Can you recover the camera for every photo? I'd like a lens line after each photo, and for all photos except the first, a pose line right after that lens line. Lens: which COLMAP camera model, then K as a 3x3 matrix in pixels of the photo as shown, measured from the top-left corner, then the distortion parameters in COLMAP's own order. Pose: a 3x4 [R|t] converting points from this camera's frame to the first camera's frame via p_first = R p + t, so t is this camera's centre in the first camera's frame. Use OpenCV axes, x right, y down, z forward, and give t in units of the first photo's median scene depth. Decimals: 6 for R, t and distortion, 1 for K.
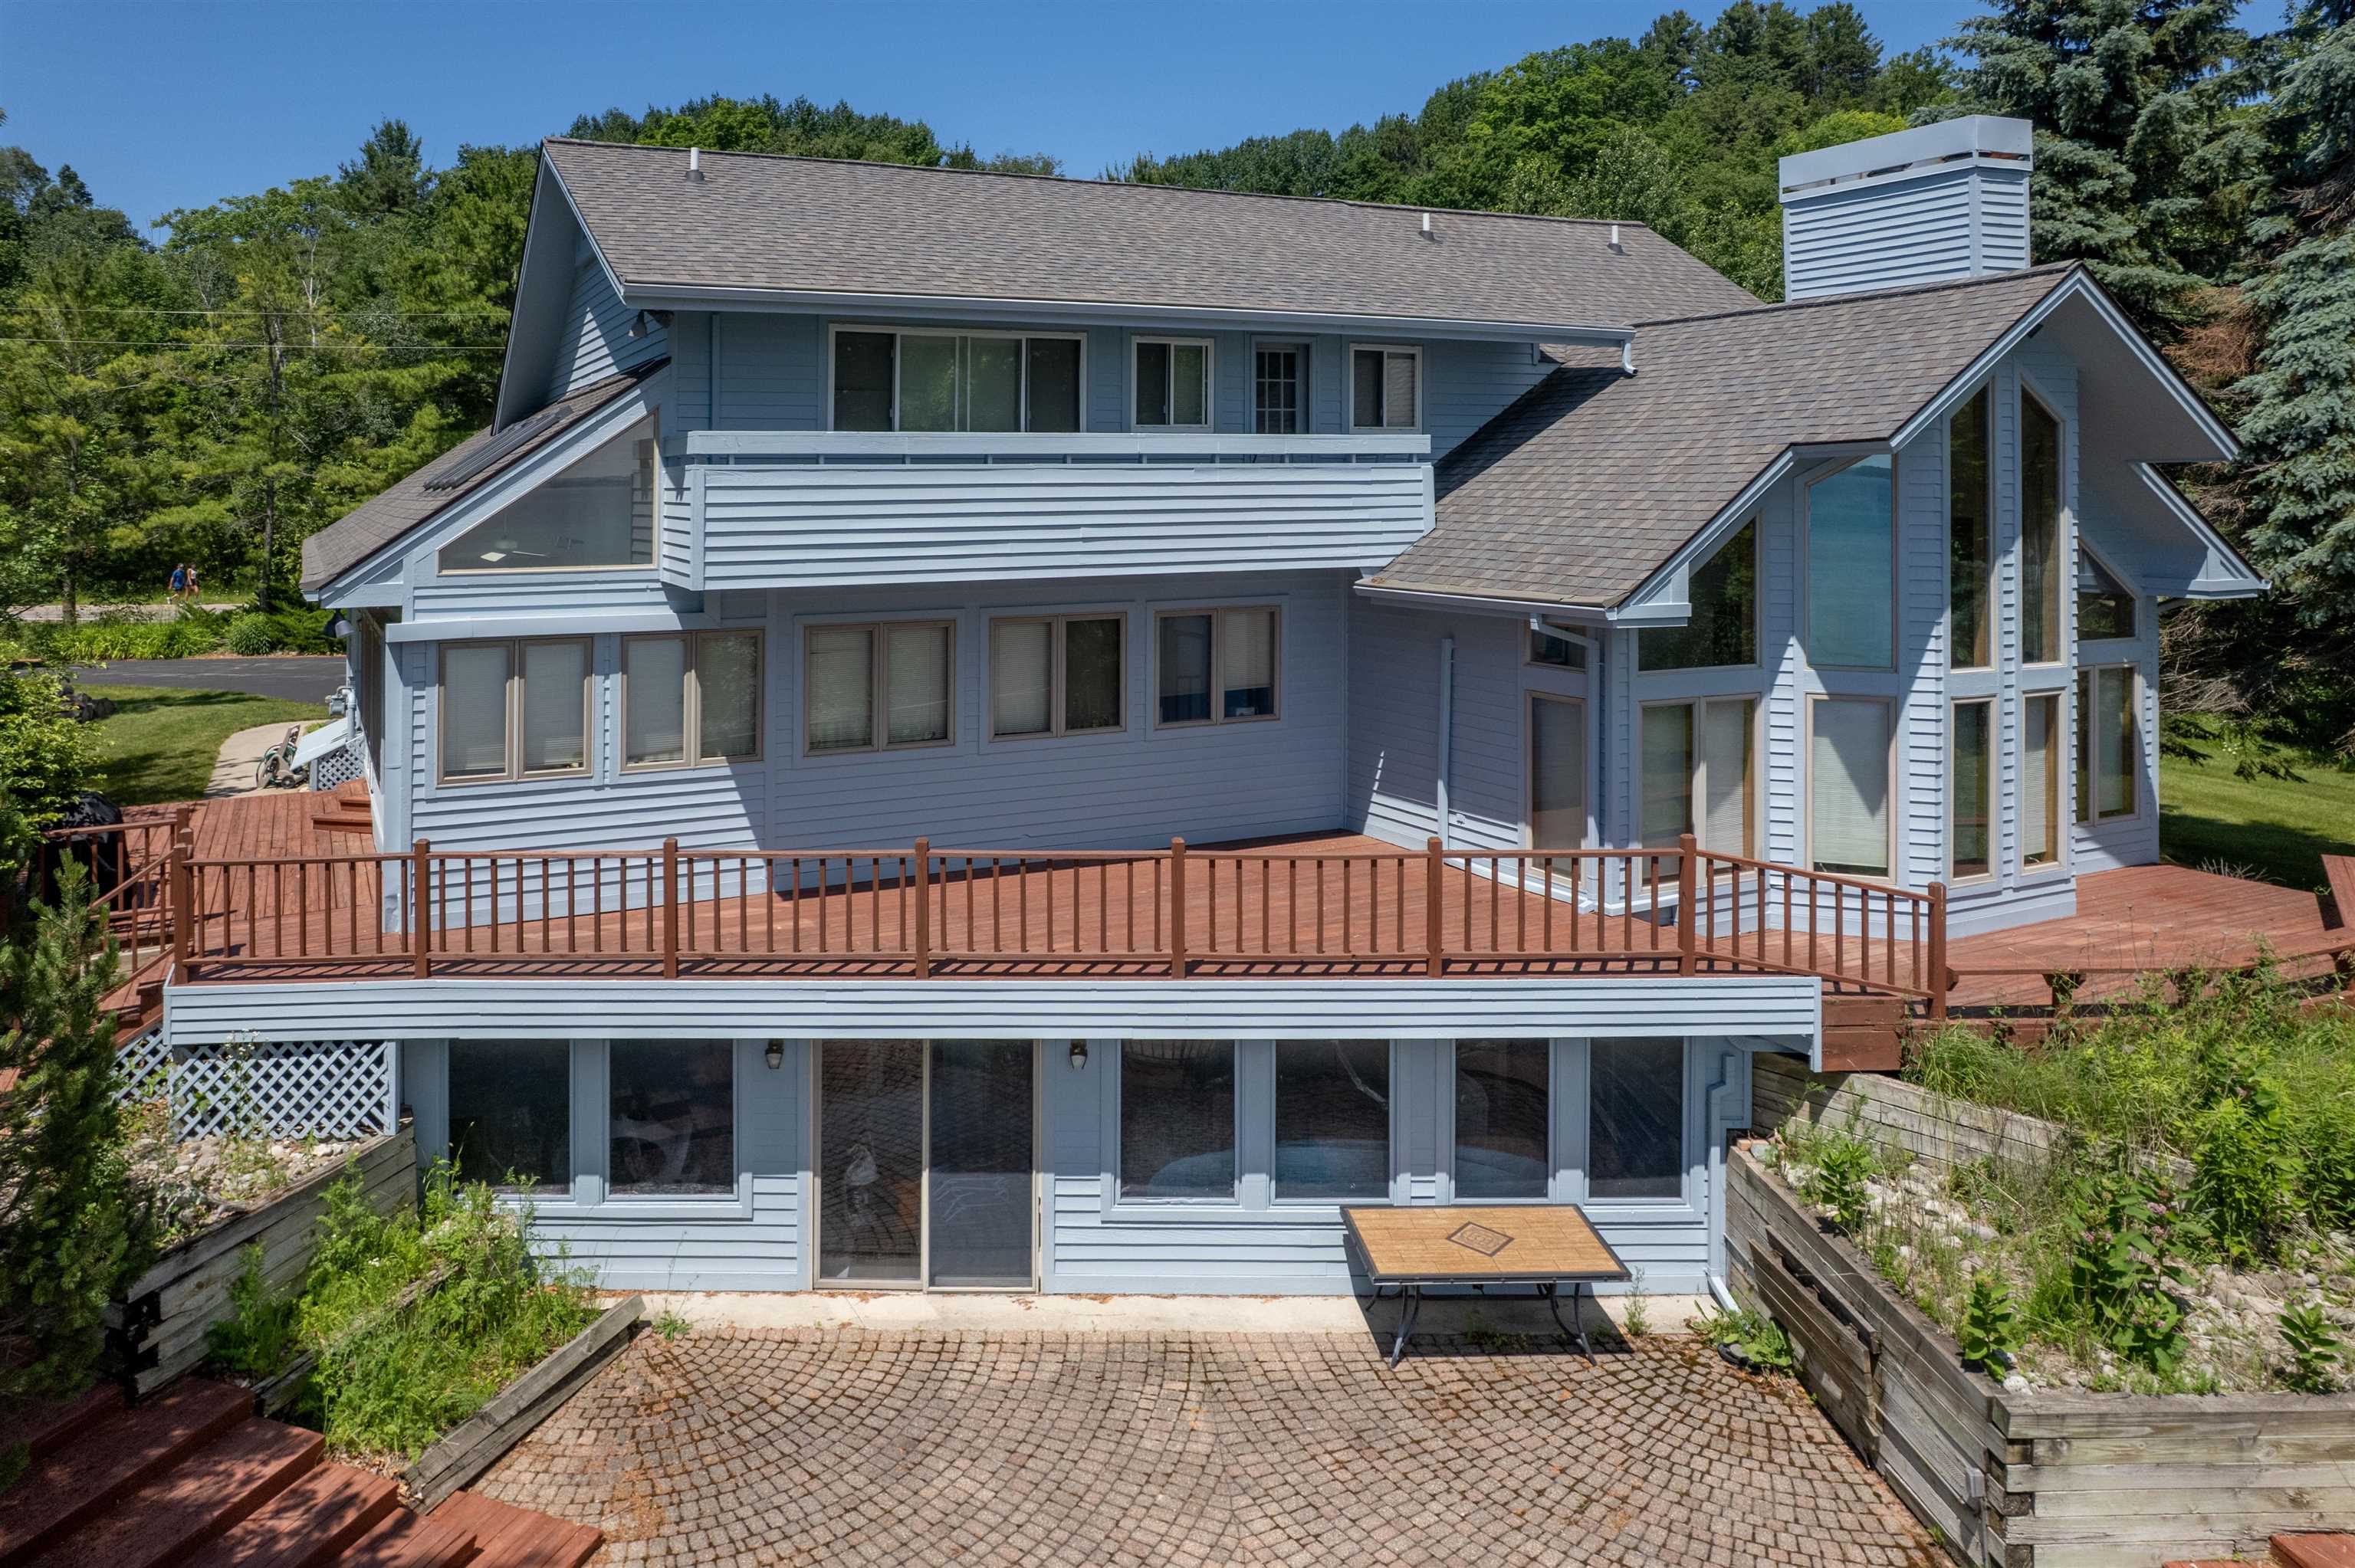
lens RADIAL K [[1560.9, 0, 1177.5], [0, 1560.9, 784.0], [0, 0, 1]] dist [-0.019258, -0.000727]
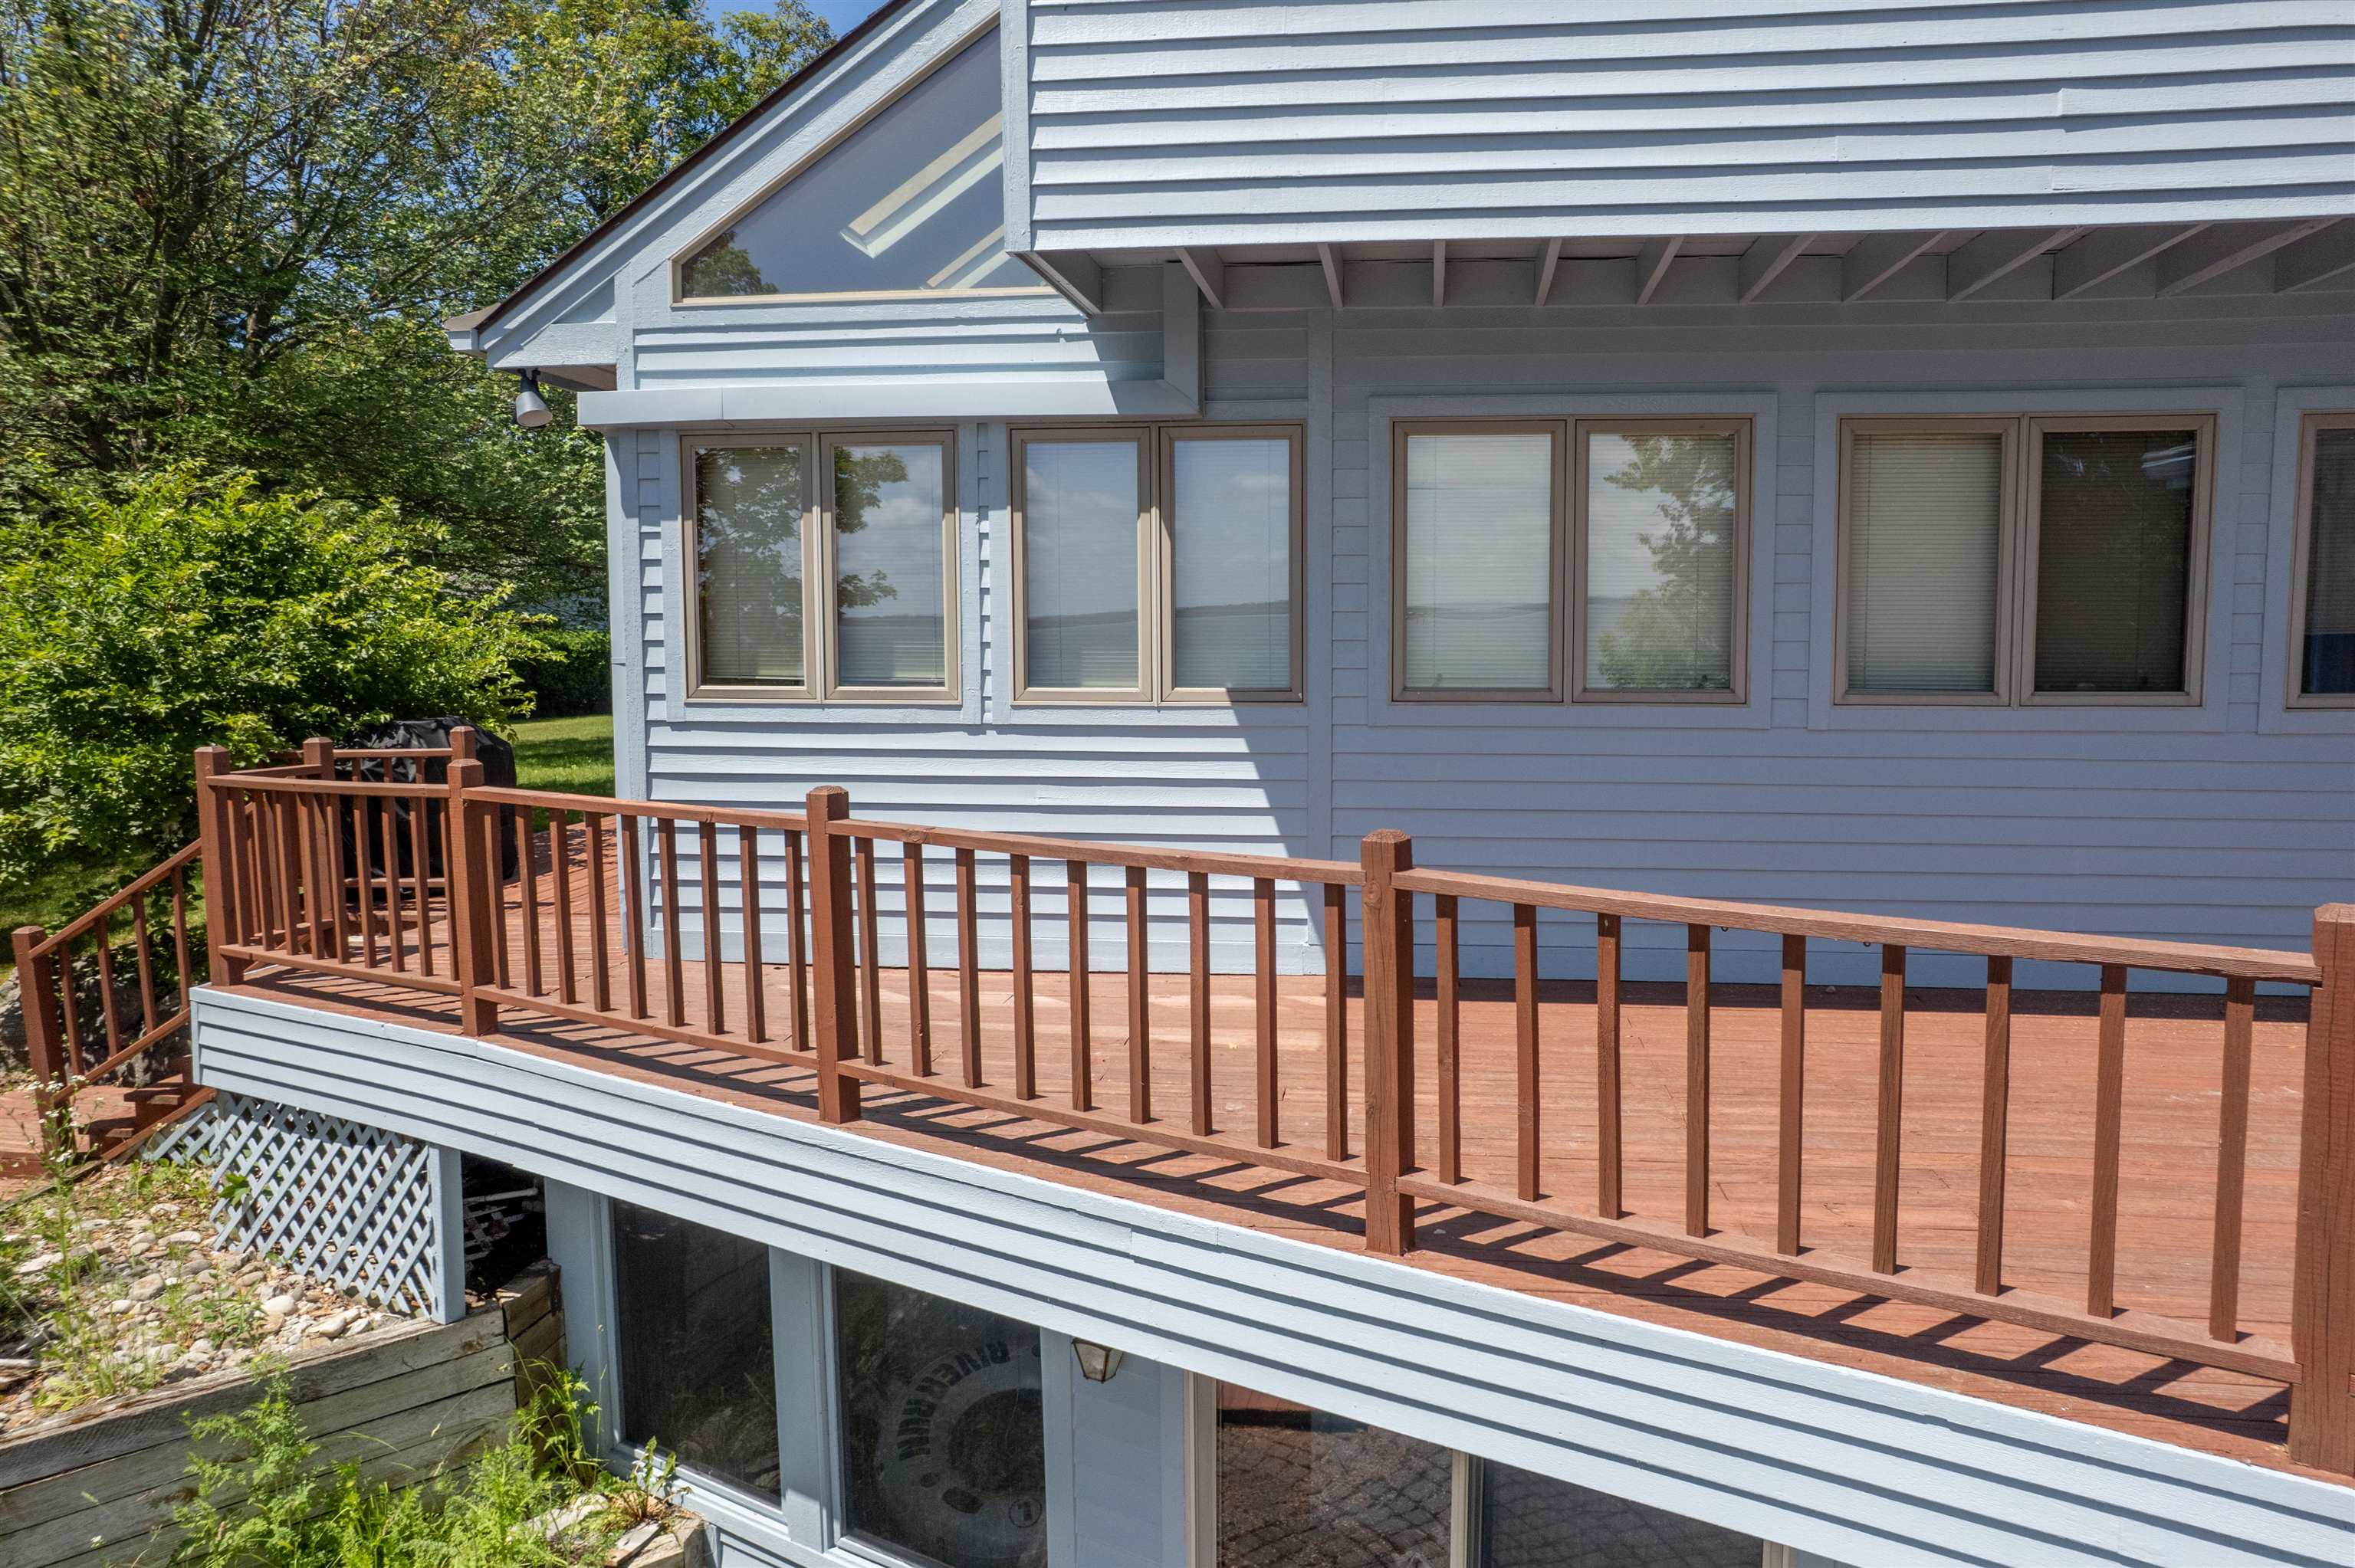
lens RADIAL K [[1560.9, 0, 1177.5], [0, 1560.9, 784.0], [0, 0, 1]] dist [-0.019258, -0.000727]
pose [[0.785347, 0.060416, -0.616100, 0.011290], [-0.092474, 0.995509, -0.020255, 0.026731], [0.612110, 0.072880, 0.787407, 0.655211]]
